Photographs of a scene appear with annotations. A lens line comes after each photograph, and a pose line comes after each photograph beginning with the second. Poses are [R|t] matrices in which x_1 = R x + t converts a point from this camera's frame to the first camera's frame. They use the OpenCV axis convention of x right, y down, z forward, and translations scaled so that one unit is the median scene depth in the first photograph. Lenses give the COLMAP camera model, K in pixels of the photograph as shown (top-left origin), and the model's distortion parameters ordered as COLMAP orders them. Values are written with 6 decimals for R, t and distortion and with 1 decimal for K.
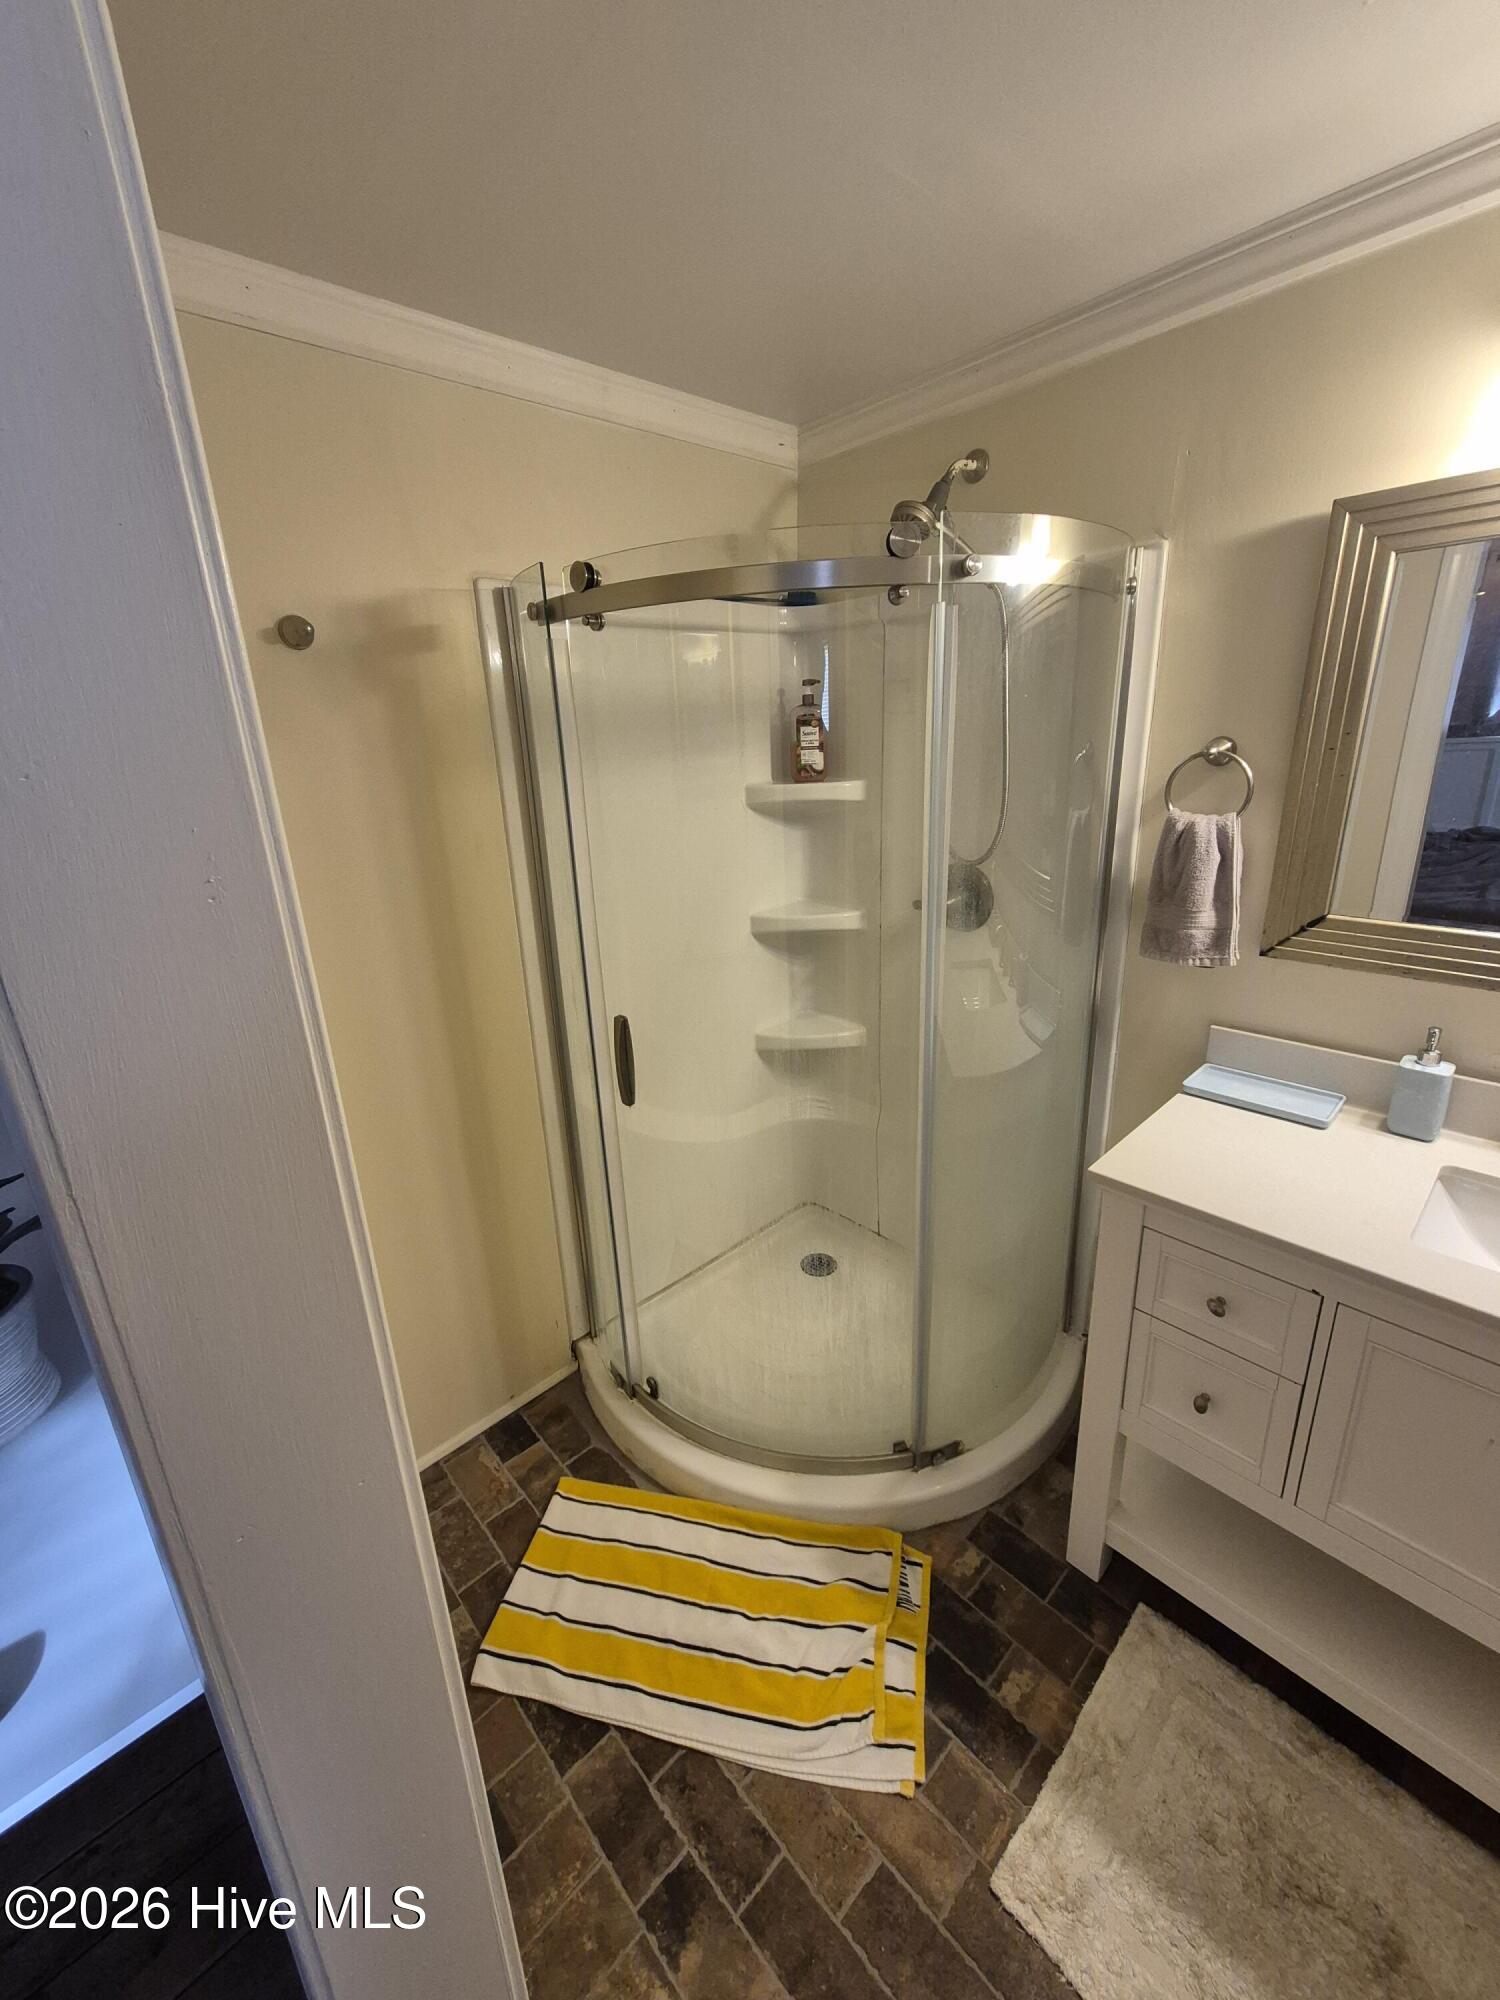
lens RADIAL K [[789.9, 0, 744.1], [0, 789.9, 975.8], [0, 0, 1]] dist [-0.000620, -0.000437]
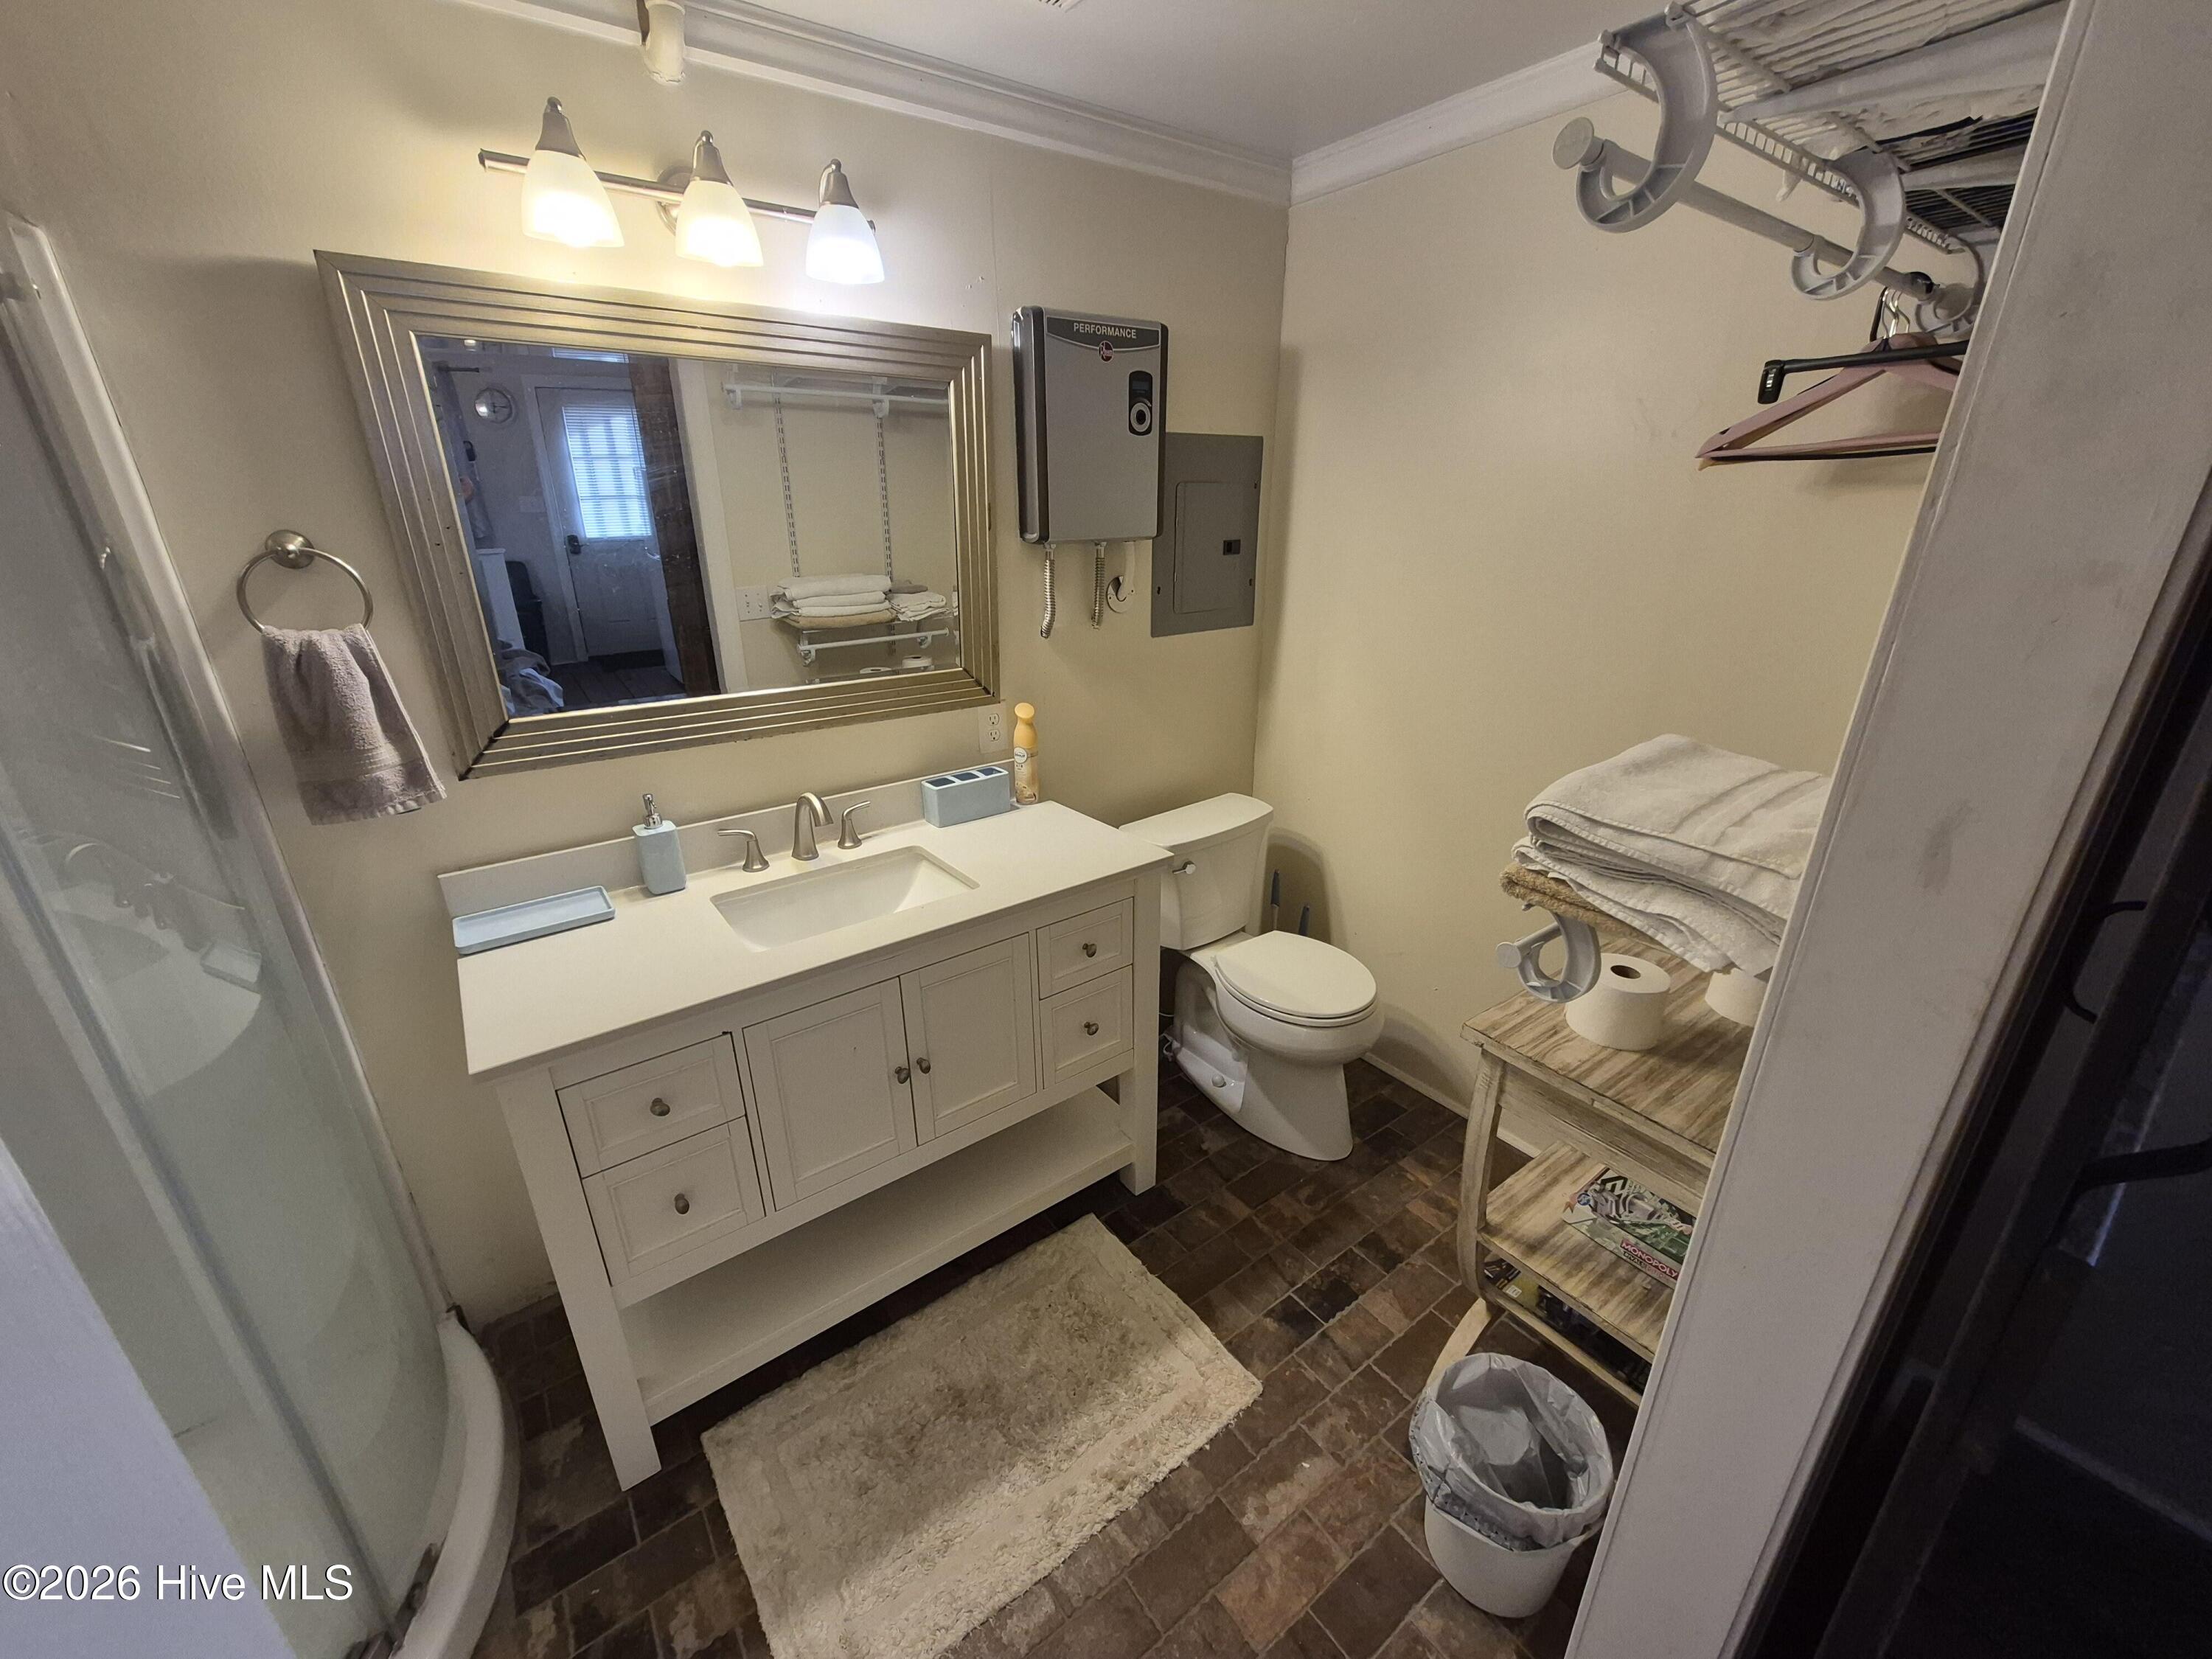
lens RADIAL K [[862.4, 0, 1106.0], [0, 862.4, 829.5], [0, 0, 1]] dist [0.002266, 0.000148]
pose [[0.102078, -0.307214, 0.946150, -0.220995], [0.291784, 0.918531, 0.266766, -0.023502], [-0.951022, 0.248840, 0.183402, 0.152905]]
